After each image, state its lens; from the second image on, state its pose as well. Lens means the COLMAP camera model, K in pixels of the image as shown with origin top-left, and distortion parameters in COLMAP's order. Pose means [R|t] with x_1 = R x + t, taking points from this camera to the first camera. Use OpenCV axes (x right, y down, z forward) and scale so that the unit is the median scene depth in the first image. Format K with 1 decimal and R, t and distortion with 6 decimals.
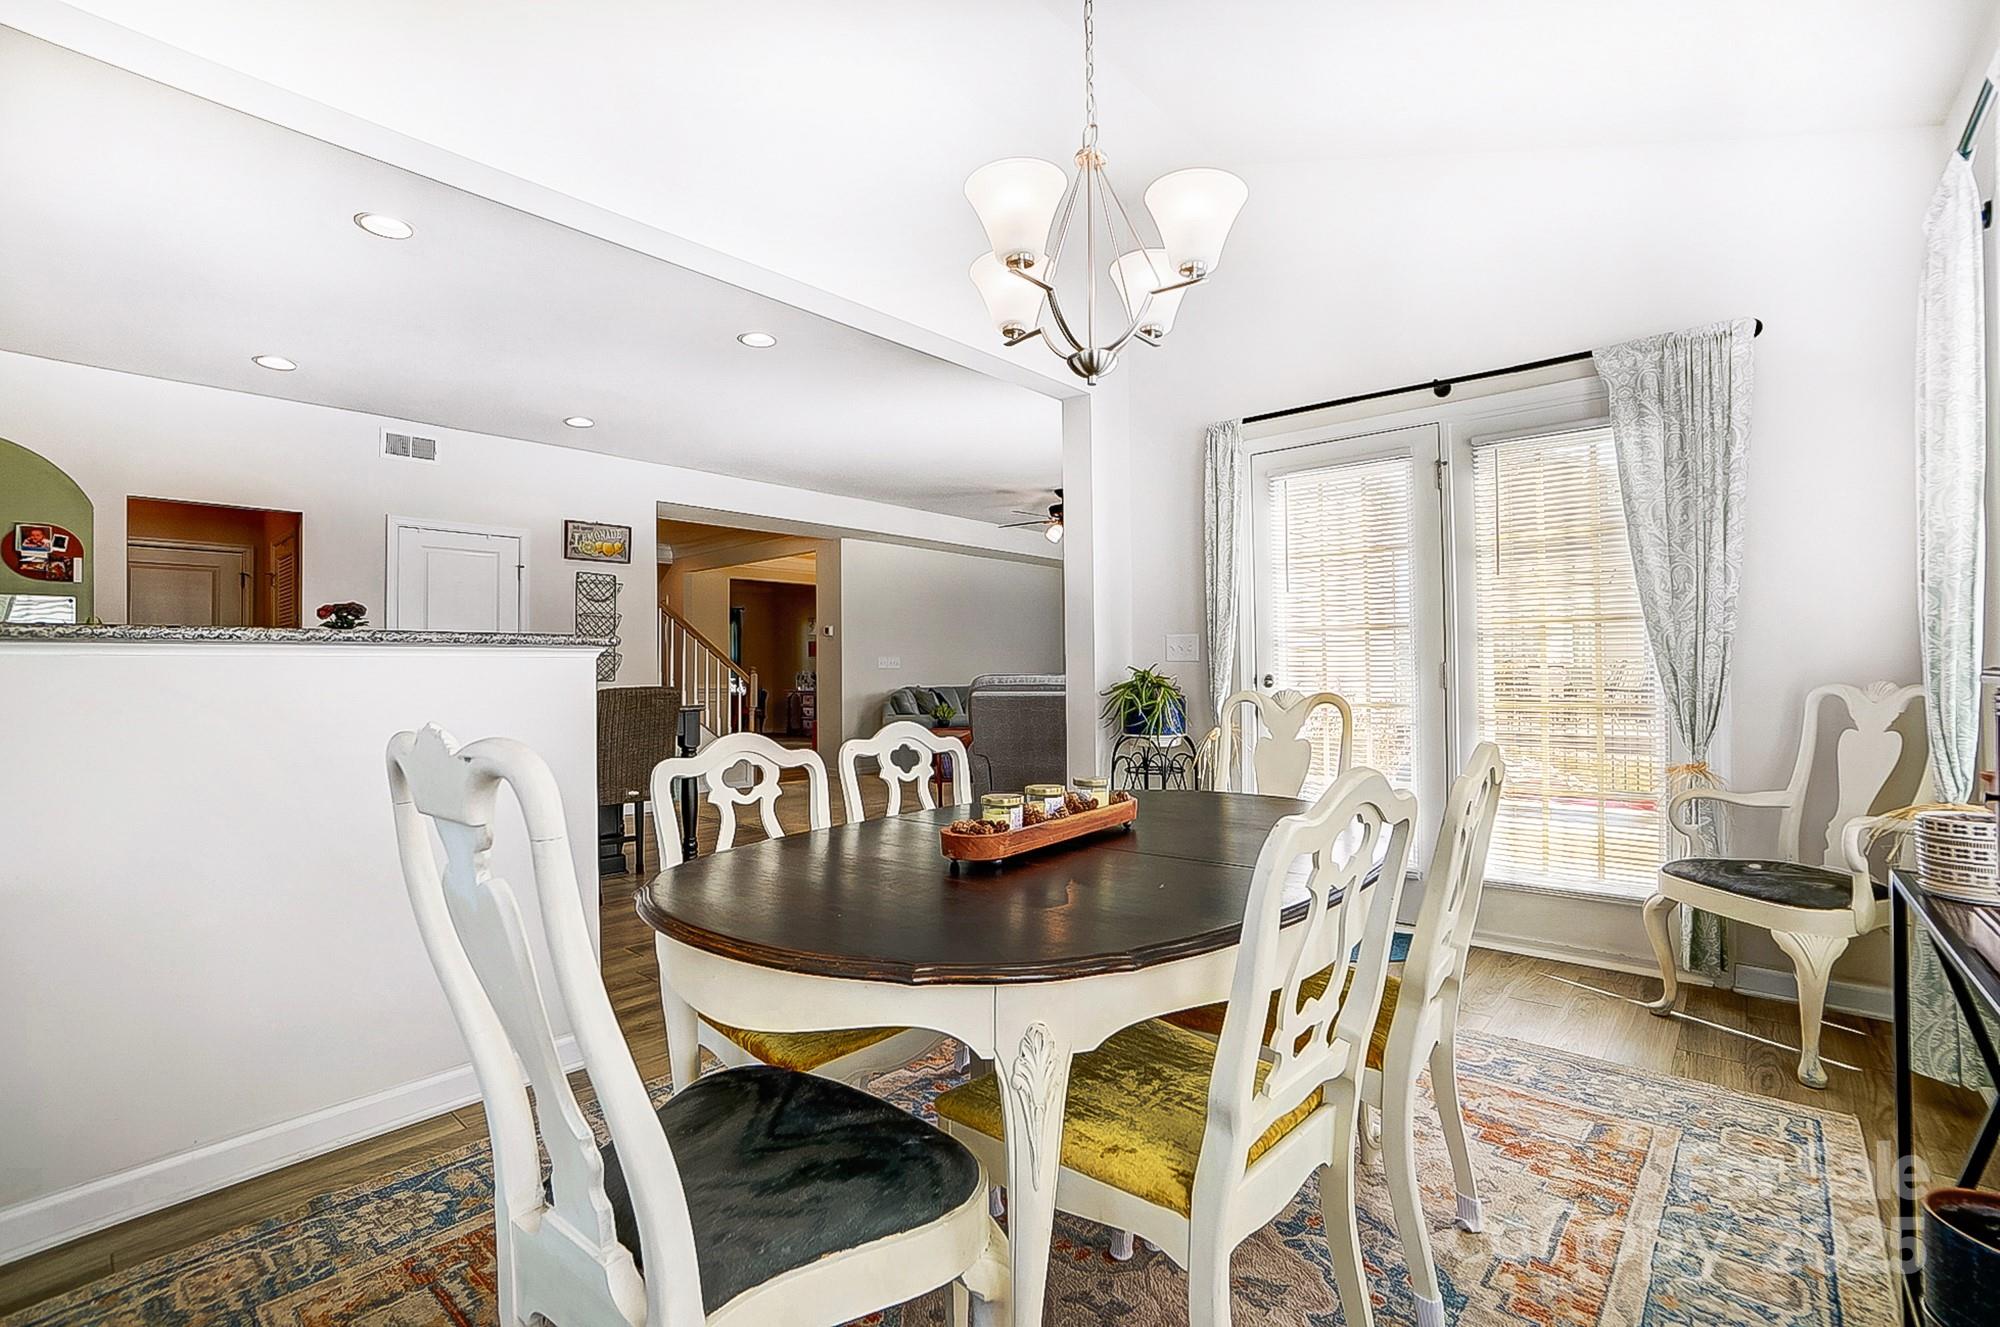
lens RADIAL K [[888.9, 0, 1010.4], [0, 888.9, 646.9], [0, 0, 1]] dist [-0.058606, 0.019912]
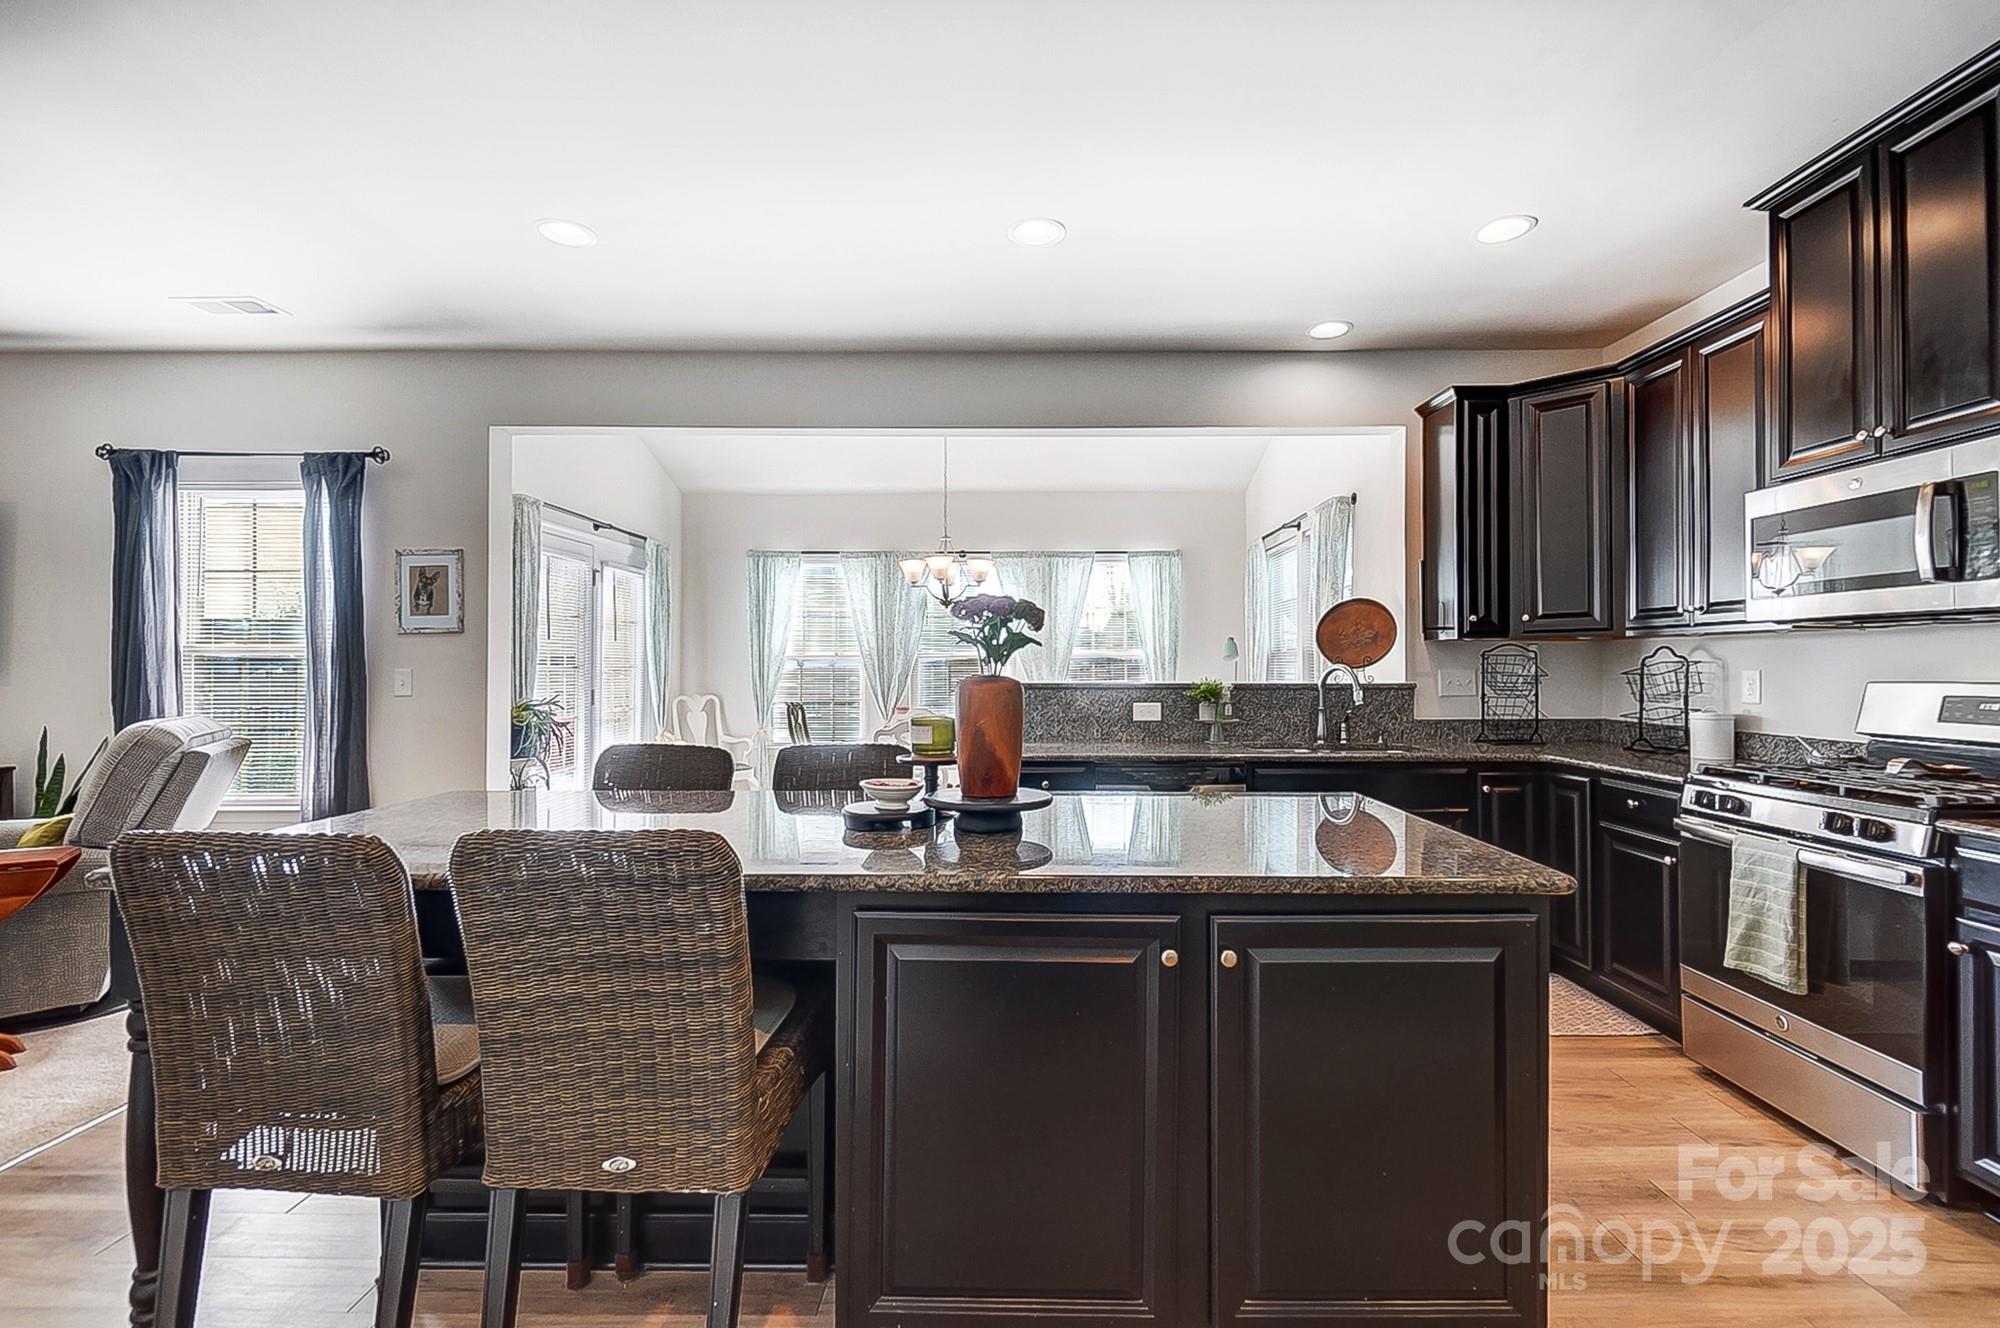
lens RADIAL K [[888.9, 0, 1010.4], [0, 888.9, 647.4], [0, 0, 1]] dist [-0.058606, 0.019912]
pose [[-0.651561, 0.027423, 0.758100, -0.989537], [-0.012903, 0.998801, -0.047220, 0.000428], [-0.758486, -0.040549, -0.650426, 1.148269]]
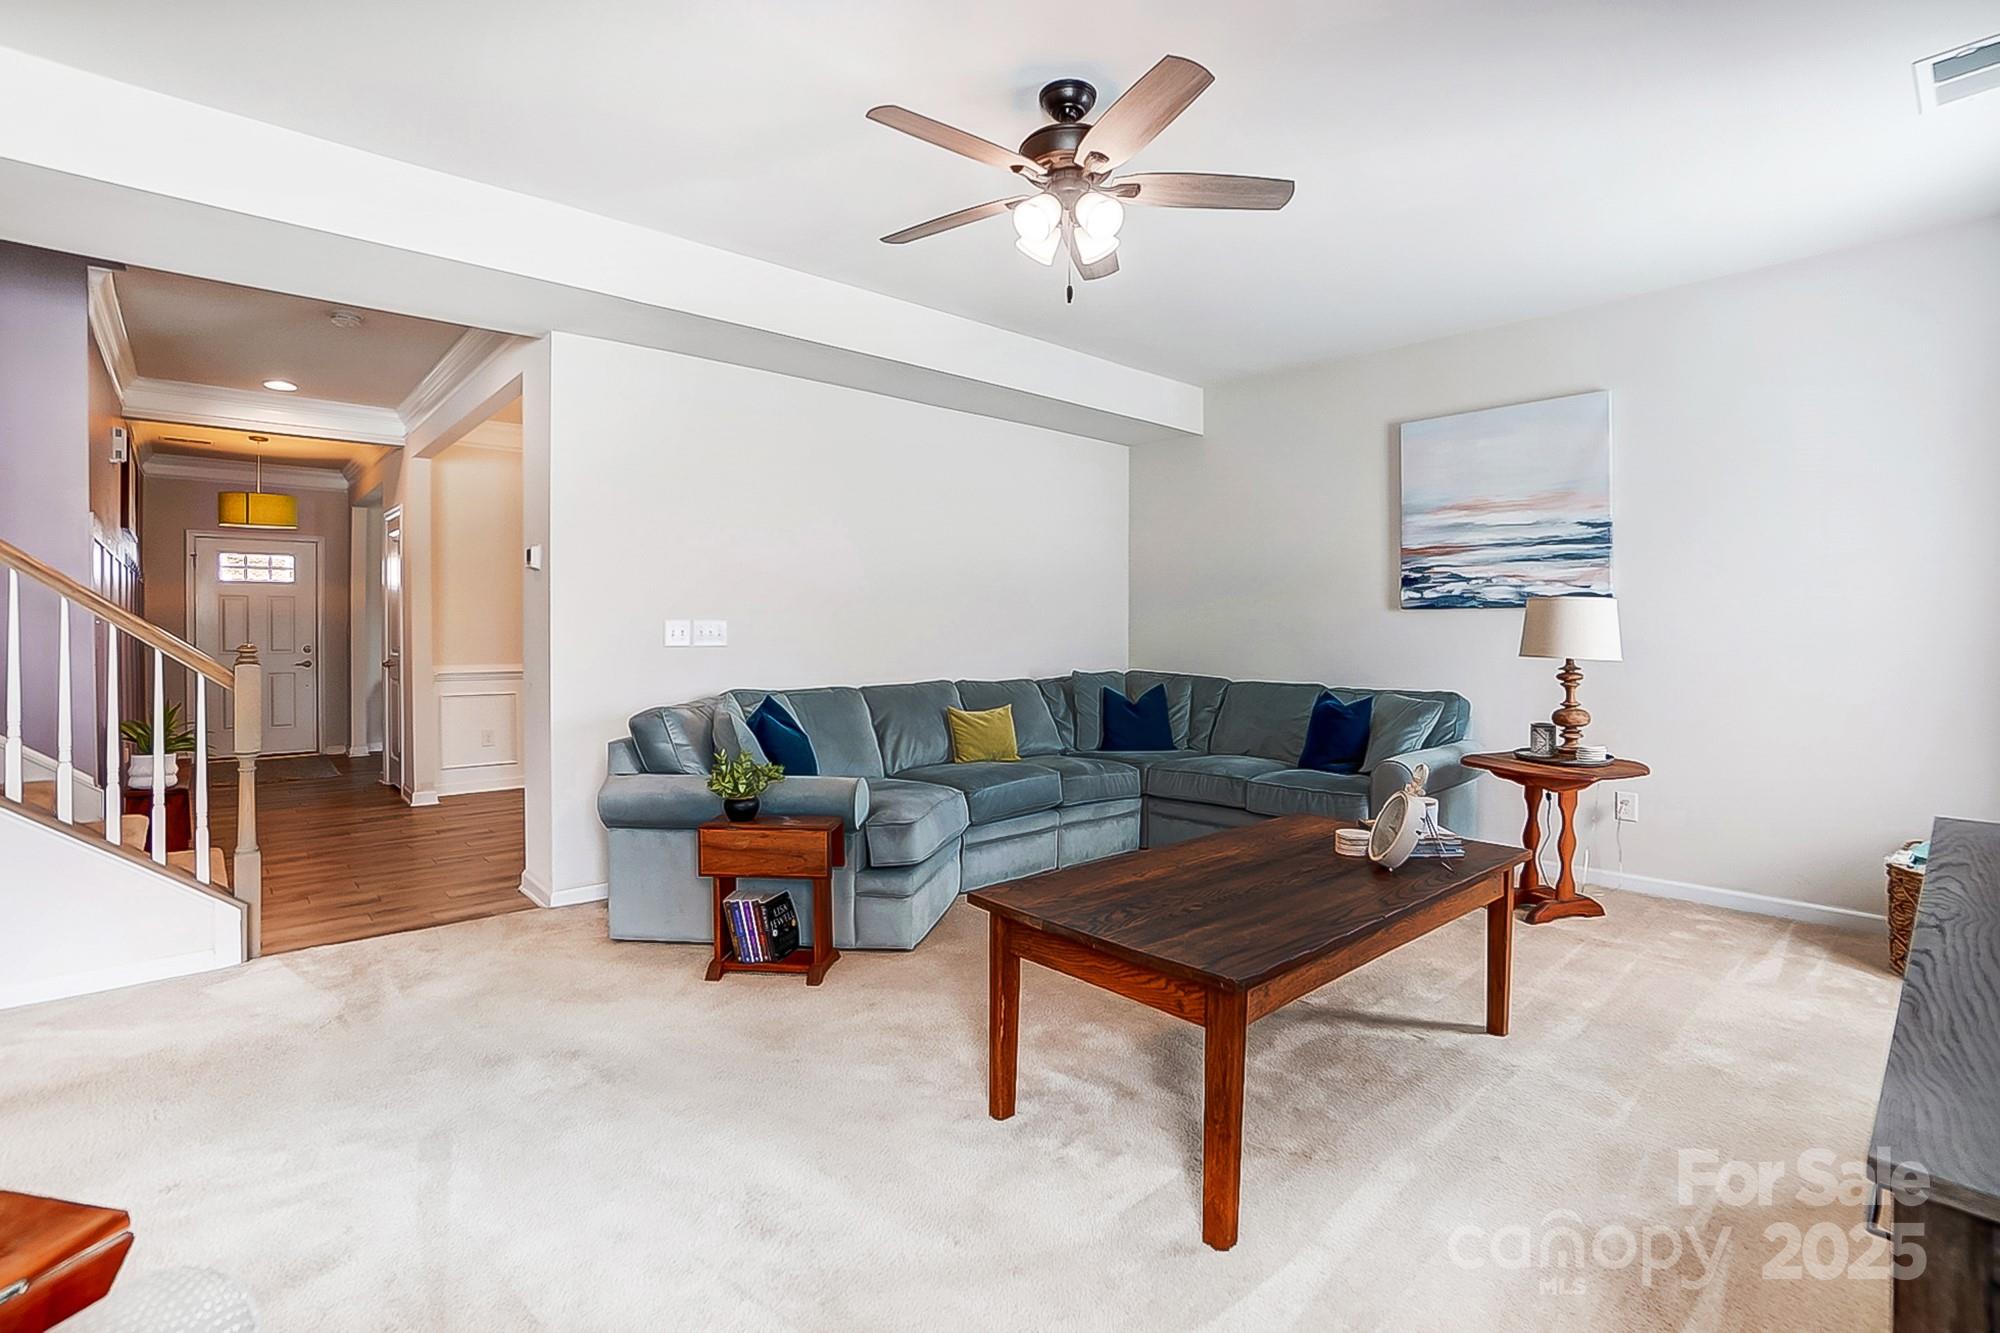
lens RADIAL K [[926.8, 0, 994.7], [0, 926.8, 644.9], [0, 0, 1]] dist [-0.052378, 0.022776]
pose [[0.989274, 0.018133, -0.144943, 0.137885], [-0.010896, 0.998661, 0.050568, -0.001303], [0.145666, -0.048446, 0.988147, 1.230583]]
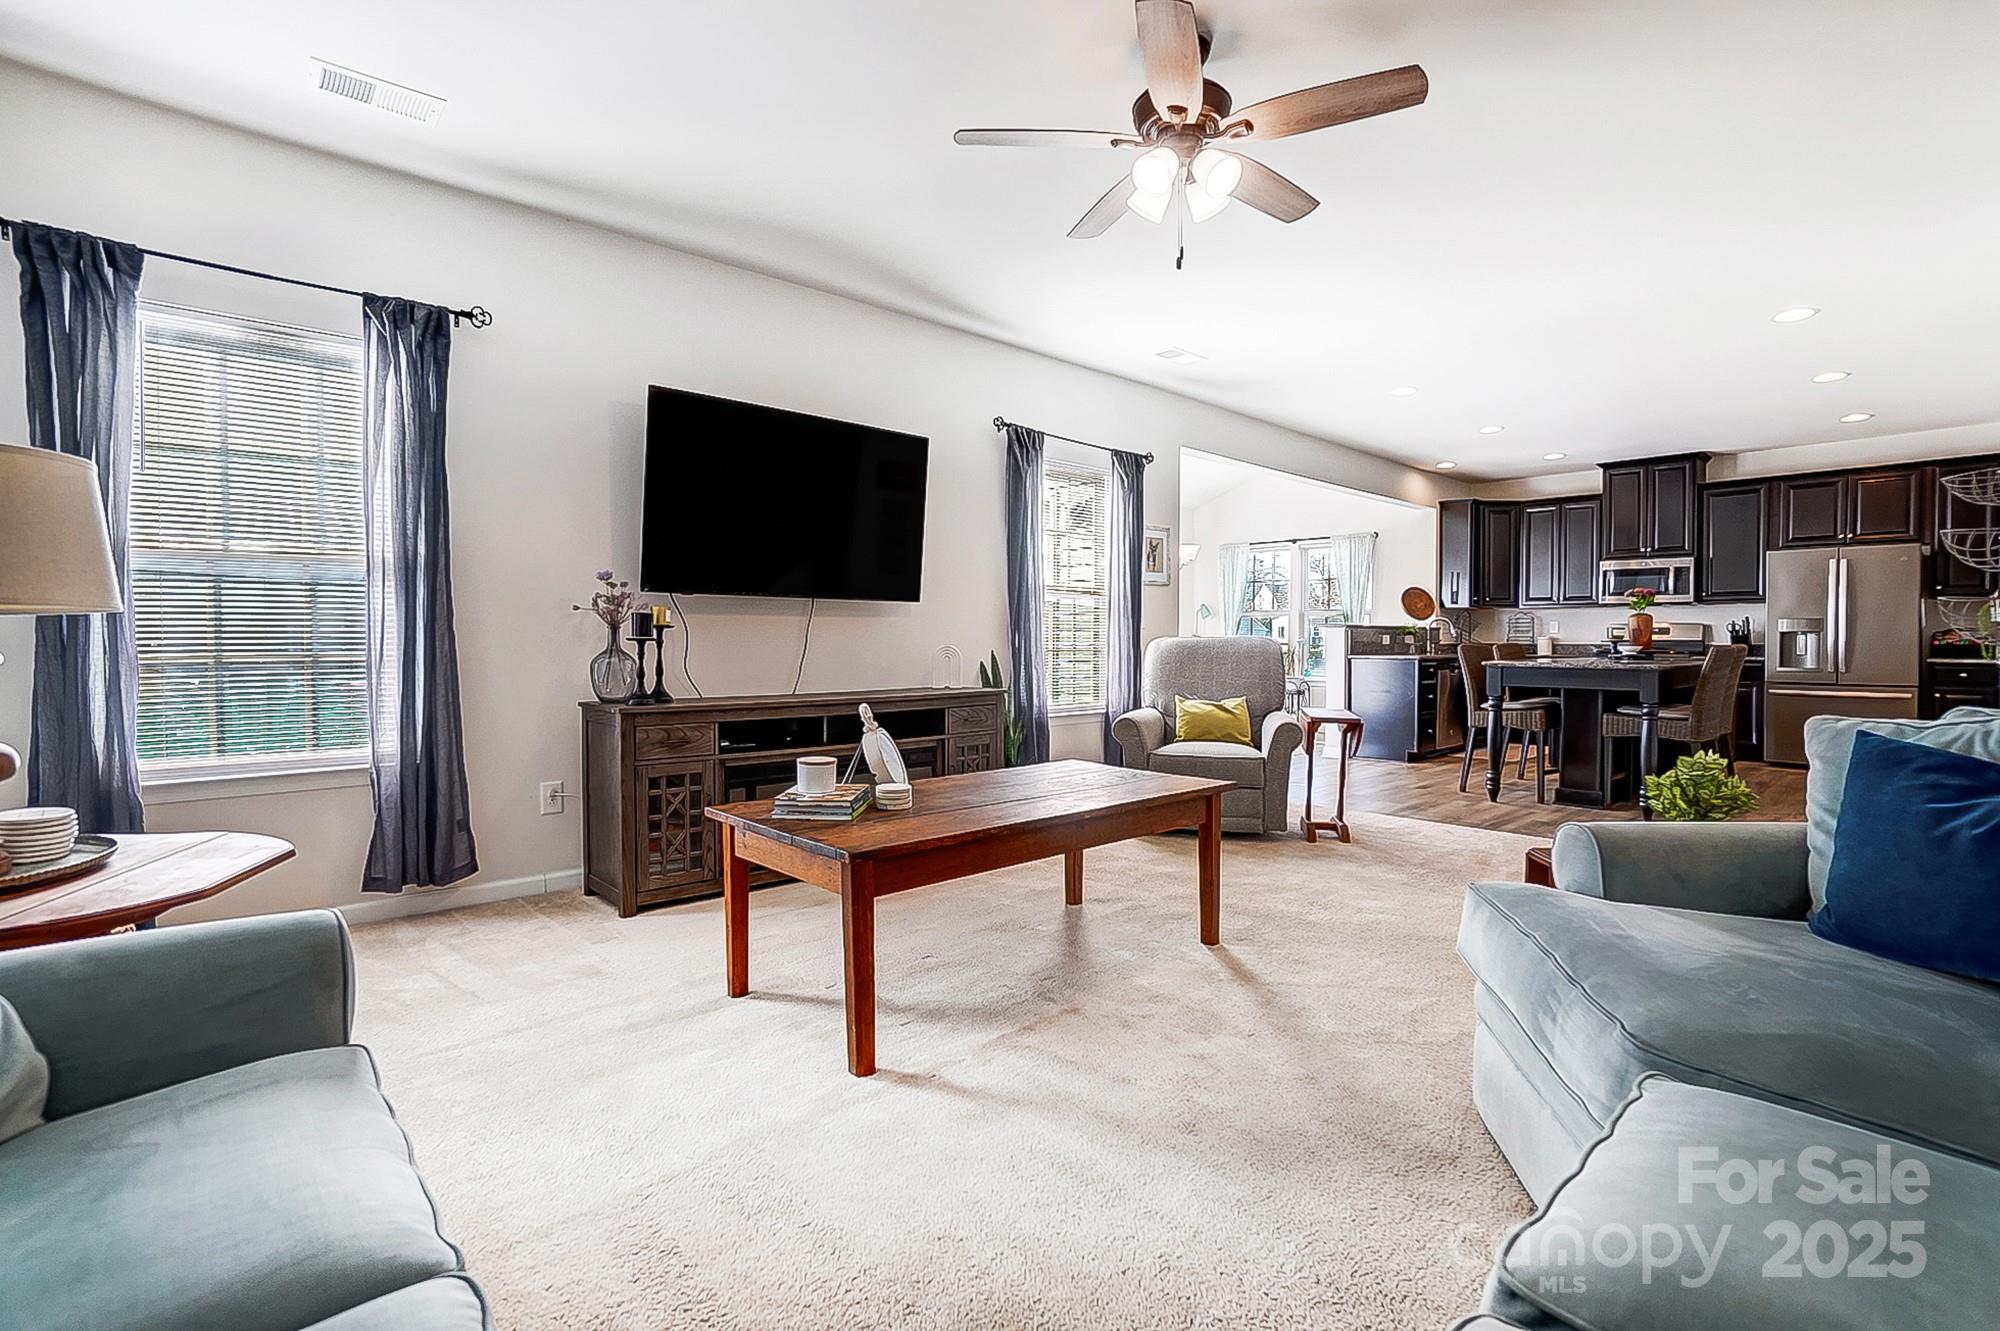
lens RADIAL K [[925.8, 0, 981.5], [0, 925.8, 682.5], [0, 0, 1]] dist [-0.061268, 0.026092]
pose [[-0.989947, 0.002088, 0.141421, 0.157014], [0.004662, 0.999829, 0.017870, 0.073594], [-0.141360, 0.018350, -0.989788, 2.450767]]
